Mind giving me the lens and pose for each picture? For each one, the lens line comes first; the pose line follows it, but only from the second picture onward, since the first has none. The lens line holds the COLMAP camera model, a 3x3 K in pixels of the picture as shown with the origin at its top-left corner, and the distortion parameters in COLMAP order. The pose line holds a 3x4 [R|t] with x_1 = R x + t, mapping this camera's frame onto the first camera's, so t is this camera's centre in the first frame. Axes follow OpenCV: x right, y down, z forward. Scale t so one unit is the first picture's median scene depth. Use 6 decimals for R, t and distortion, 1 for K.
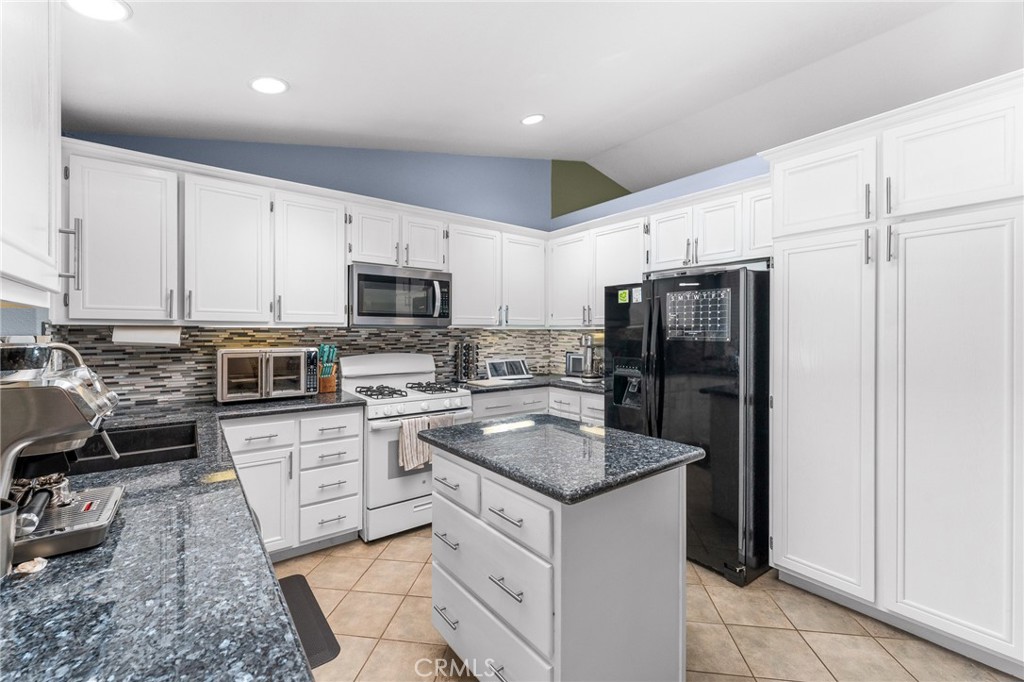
lens RADIAL K [[424.1, 0, 512.0], [0, 424.1, 341.0], [0, 0, 1]] dist [0.000028, -0.000134]
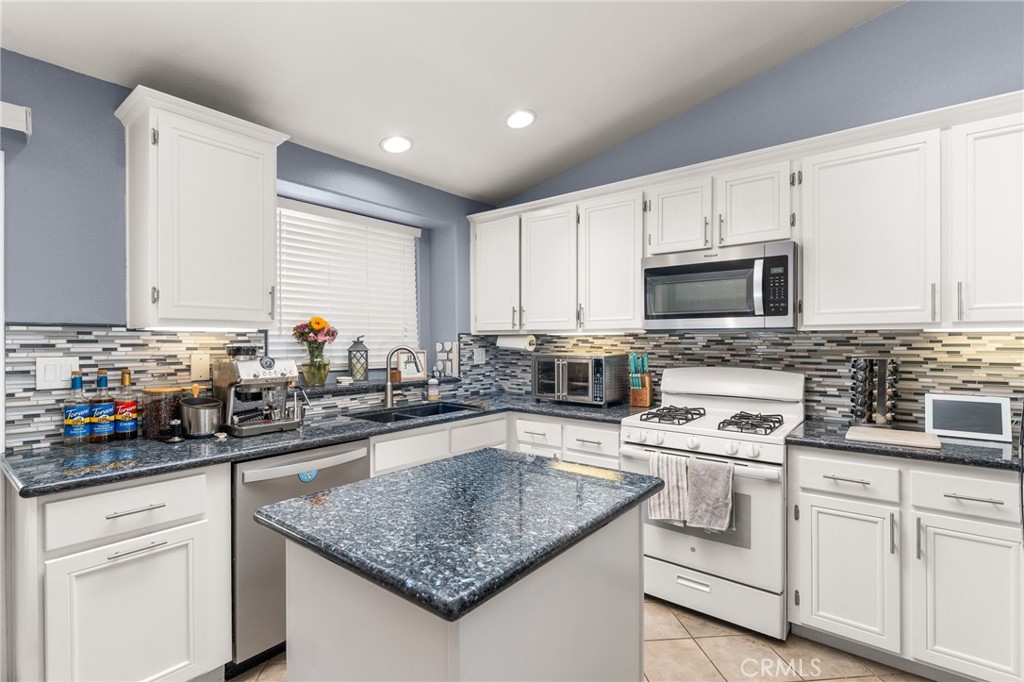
lens RADIAL K [[502.4, 0, 512.0], [0, 502.4, 341.0], [0, 0, 1]] dist [0.025079, -0.001517]
pose [[0.238771, -0.001877, -0.971074, 0.537375], [-0.019596, 0.999785, -0.006750, -0.003665], [0.970878, 0.020641, 0.238683, 0.501531]]
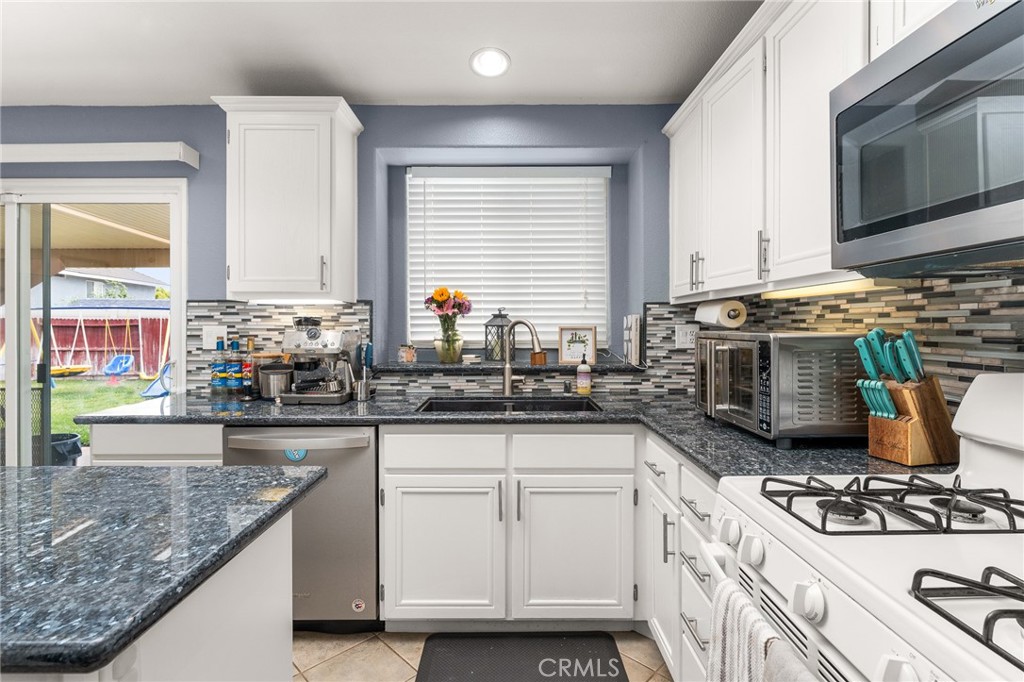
lens RADIAL K [[501.1, 0, 507.4], [0, 501.1, 328.1], [0, 0, 1]] dist [0.026767, -0.000059]
pose [[-0.614827, 0.000754, -0.788662, 0.111564], [-0.018168, 0.999721, 0.015119, 0.006933], [0.788453, 0.023624, -0.614641, 1.034406]]
